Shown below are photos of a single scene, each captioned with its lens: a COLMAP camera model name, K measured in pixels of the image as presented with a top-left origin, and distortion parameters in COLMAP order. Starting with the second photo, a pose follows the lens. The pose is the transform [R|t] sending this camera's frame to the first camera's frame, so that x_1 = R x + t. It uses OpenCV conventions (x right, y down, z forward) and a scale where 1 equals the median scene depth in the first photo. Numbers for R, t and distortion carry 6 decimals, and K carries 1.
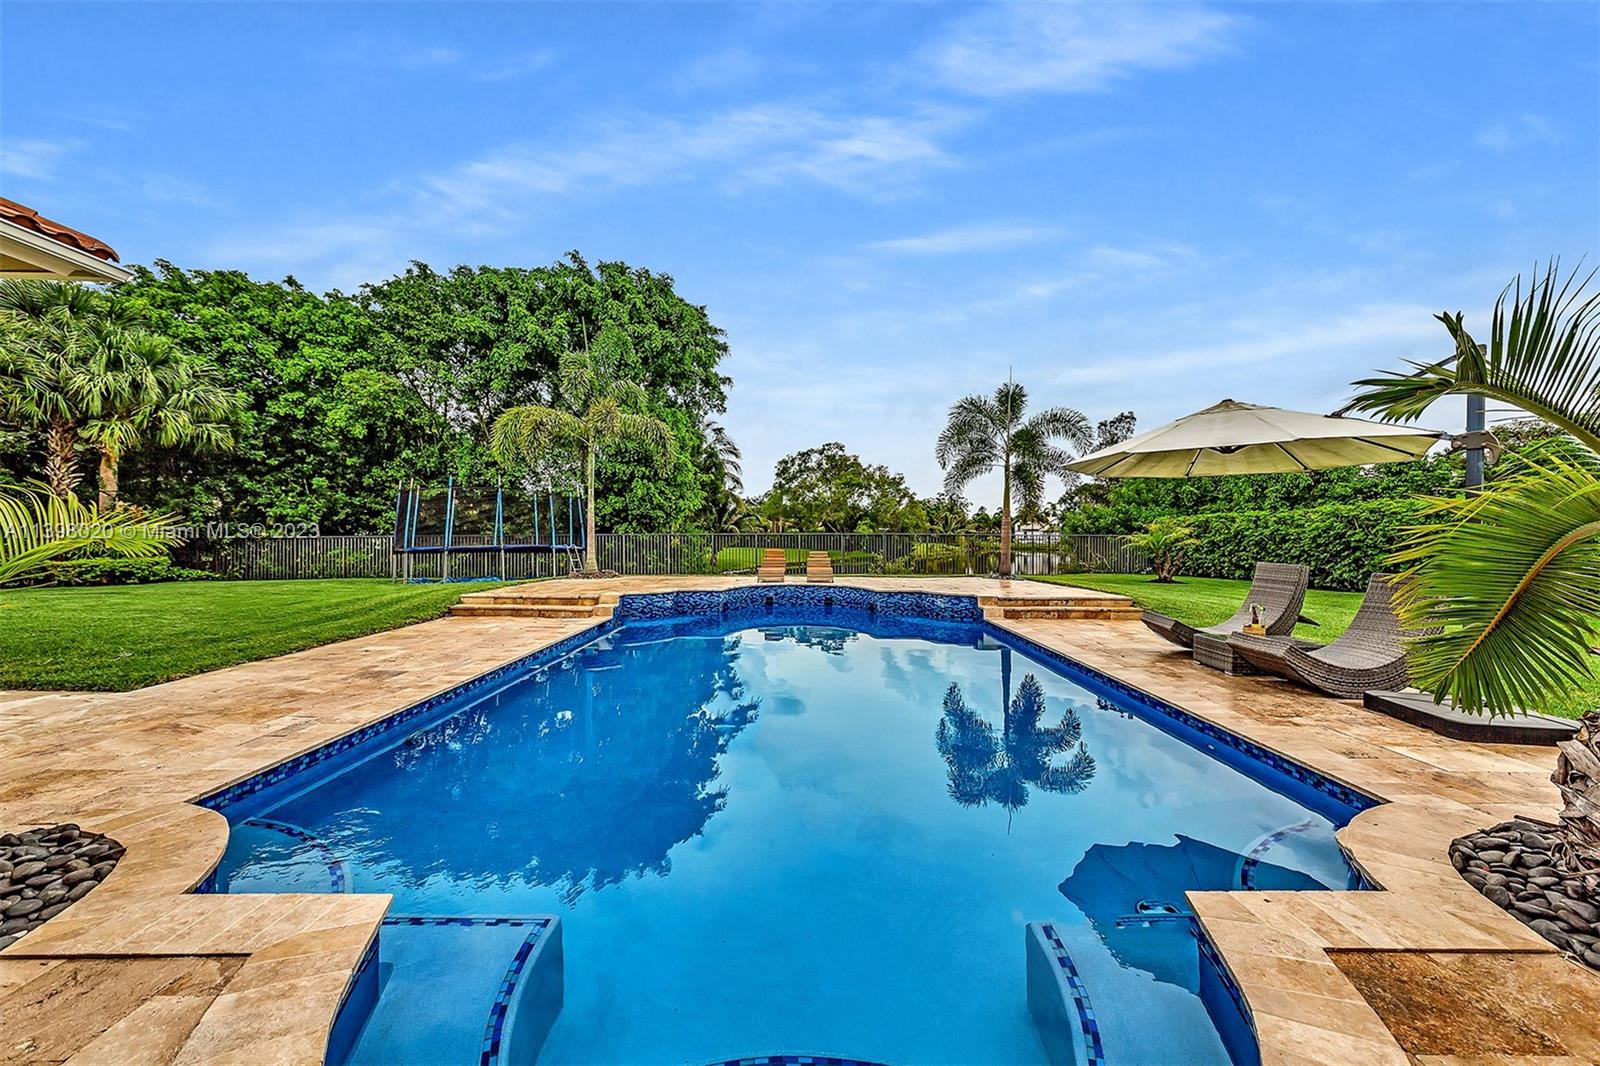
lens RADIAL K [[622.2, 0, 806.7], [0, 622.2, 528.1], [0, 0, 1]] dist [-0.000935, 0.000109]
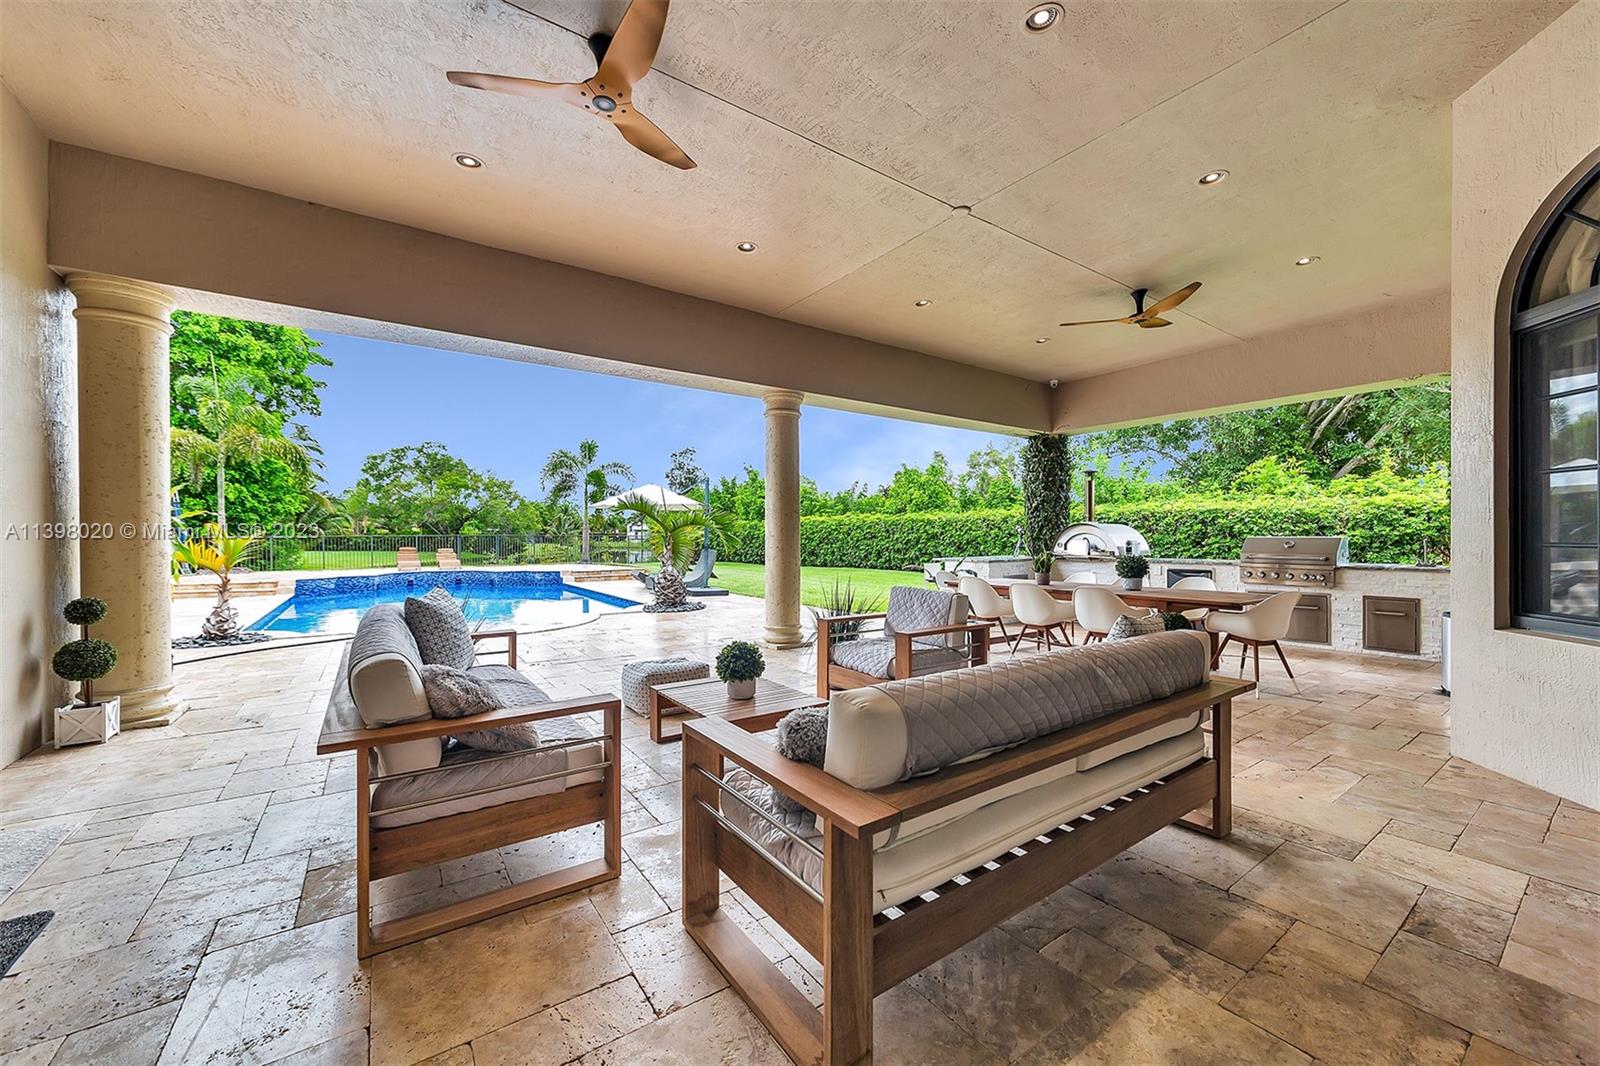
lens RADIAL K [[603.8, 0, 807.2], [0, 603.8, 536.3], [0, 0, 1]] dist [-0.001627, -0.000160]
pose [[0.821779, -0.005425, 0.569780, -0.058302], [-0.002165, 0.999918, 0.012643, -0.005777], [-0.569802, -0.011623, 0.821700, -0.379562]]
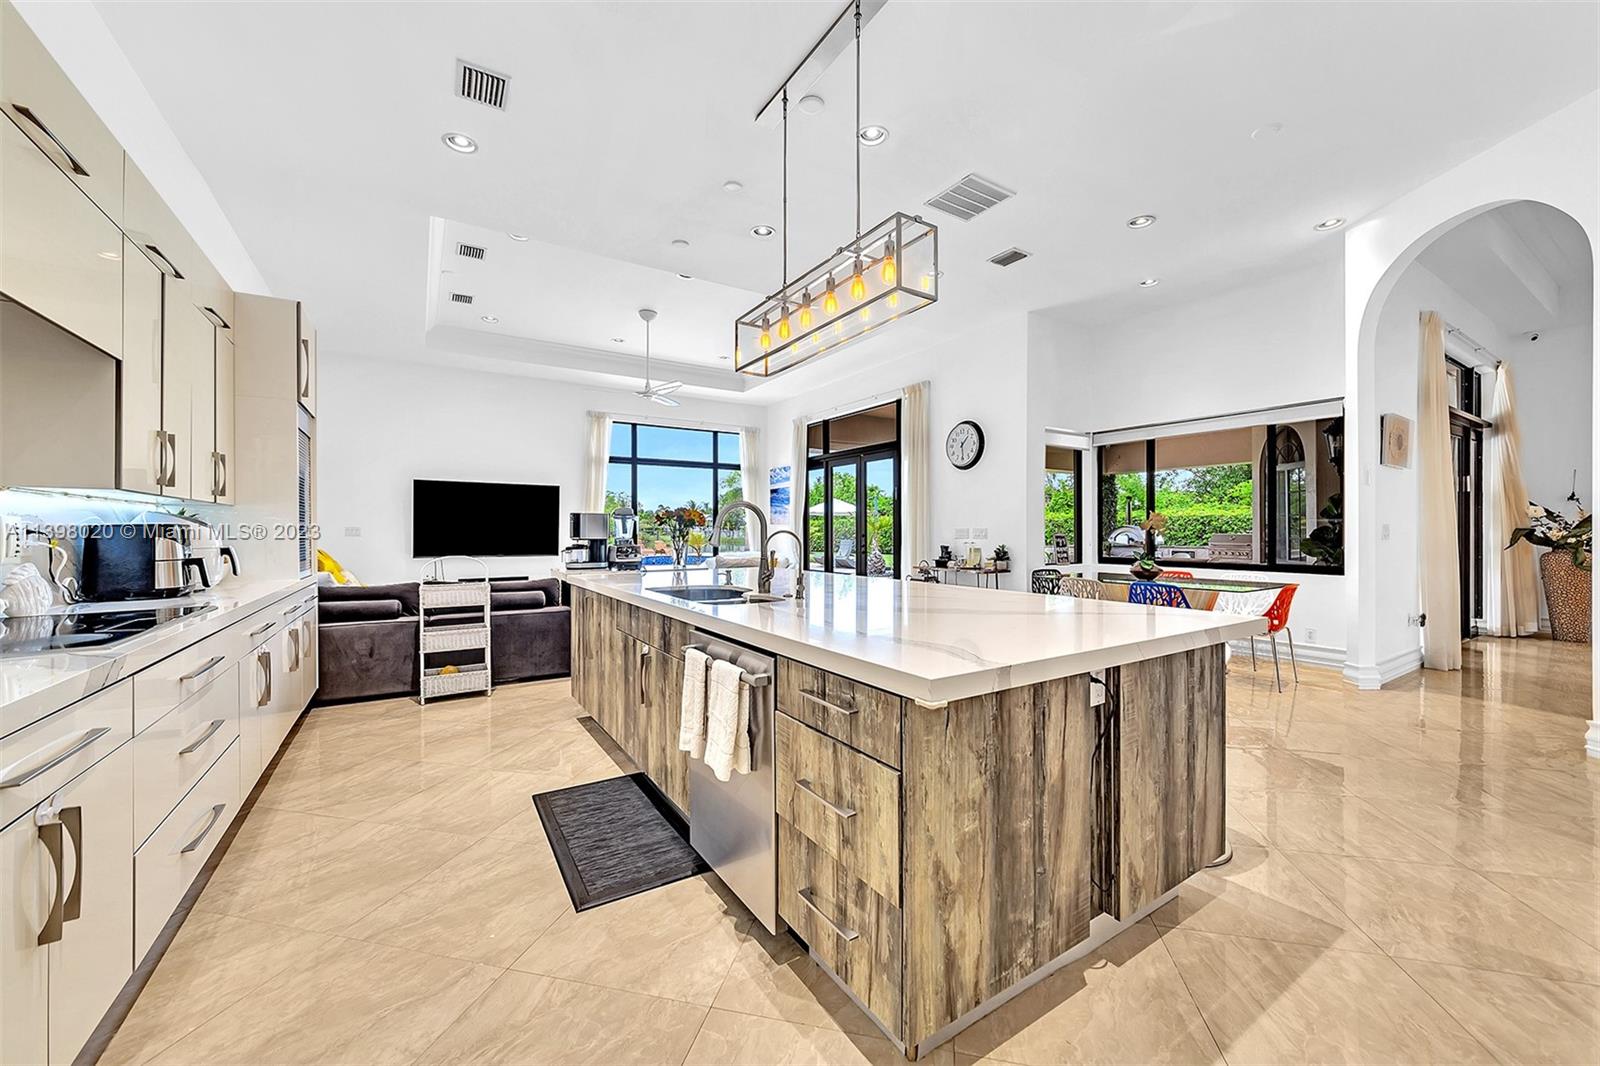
lens RADIAL K [[601.2, 0, 803.0], [0, 601.2, 529.2], [0, 0, 1]] dist [-0.000085, -0.000096]
pose [[0.850125, -0.004548, 0.526562, -0.408473], [-0.001588, 0.999936, 0.011201, -0.013863], [-0.526579, -0.010358, 0.850063, -0.575698]]
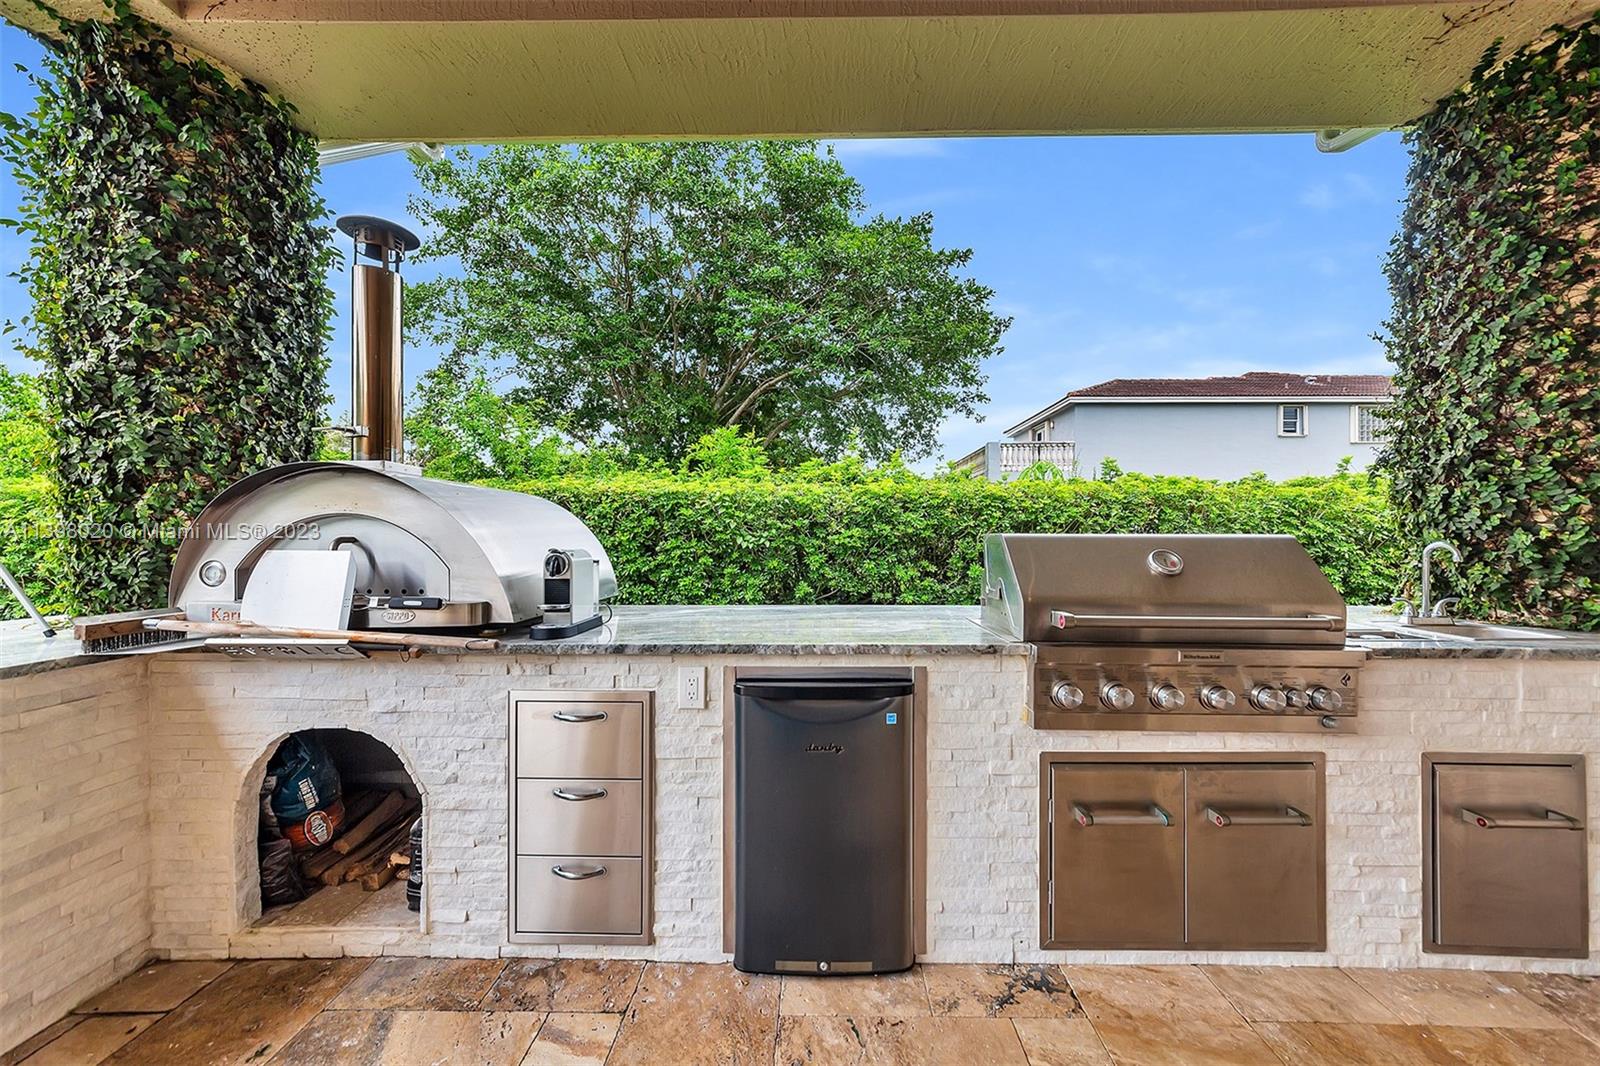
lens RADIAL K [[578.0, 0, 808.3], [0, 578.0, 539.8], [0, 0, 1]] dist [-0.002250, 0.002829]
pose [[0.021259, -0.005477, 0.999759, 0.270520], [-0.014218, 0.999882, 0.005780, -0.000773], [-0.999673, -0.014338, 0.021179, -0.205804]]
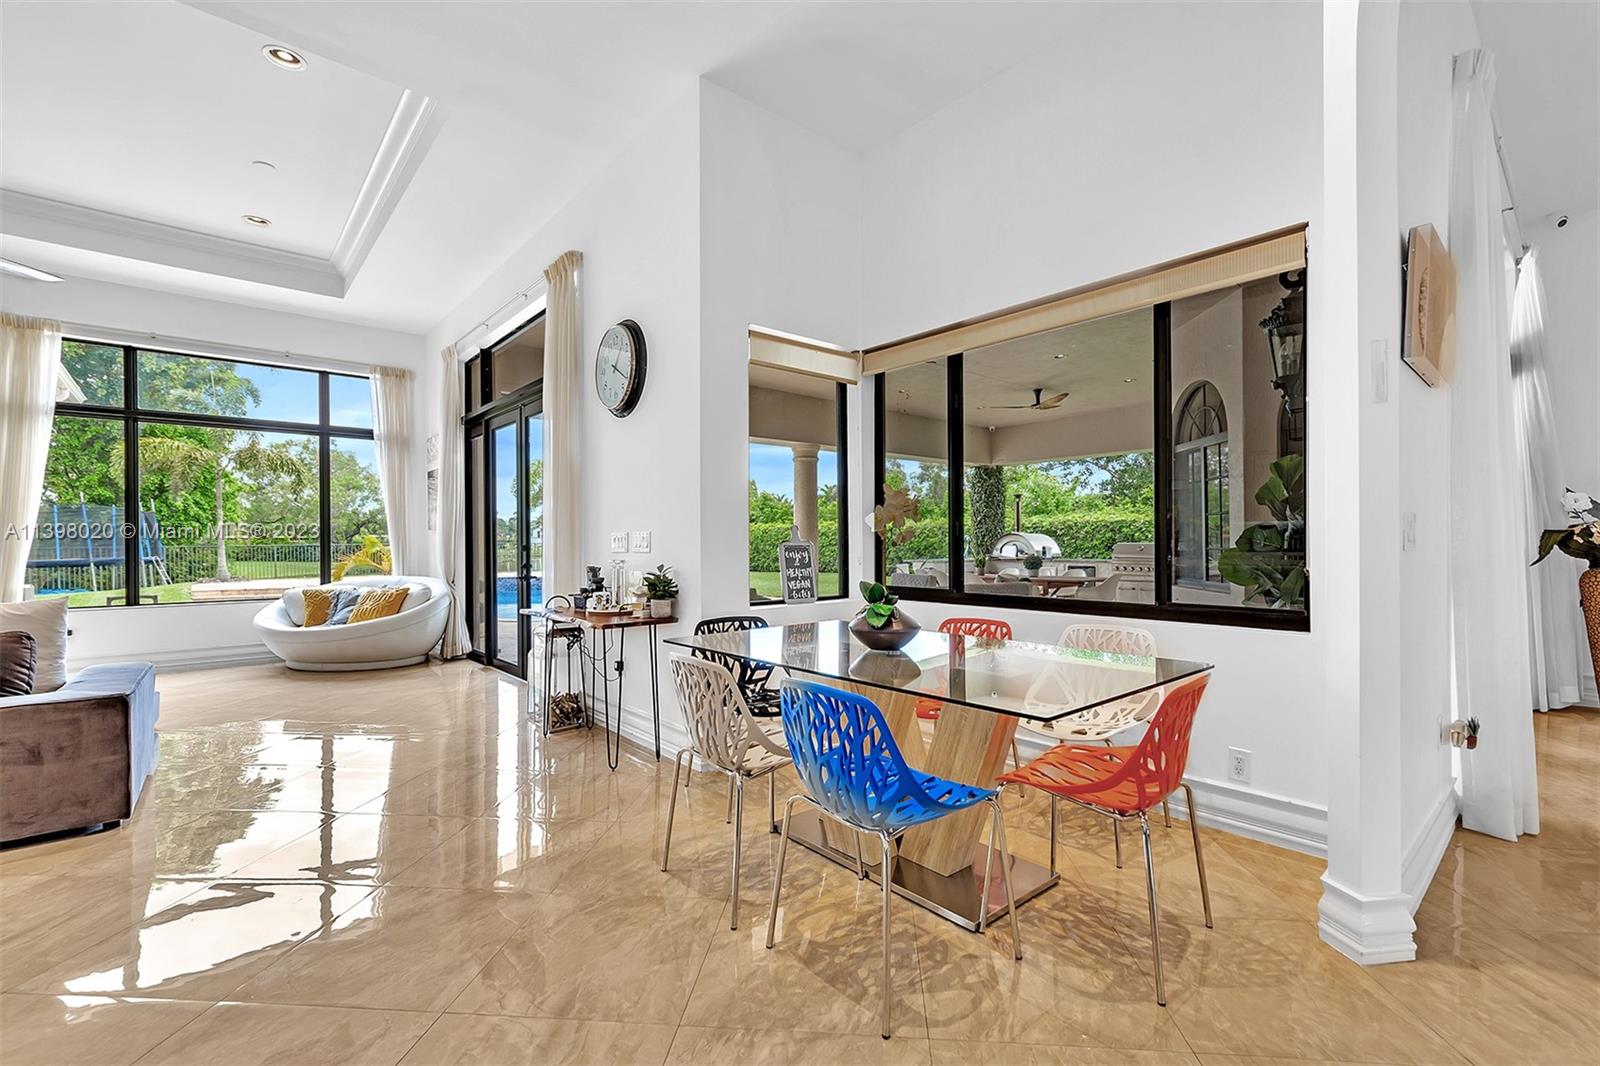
lens RADIAL K [[694.2, 0, 802.9], [0, 694.2, 543.7], [0, 0, 1]] dist [0.003436, 0.000204]
pose [[0.763657, -0.010345, 0.645539, -0.240394], [0.000971, 0.999889, 0.014875, -0.010338], [-0.645621, -0.010733, 0.763582, -0.519951]]
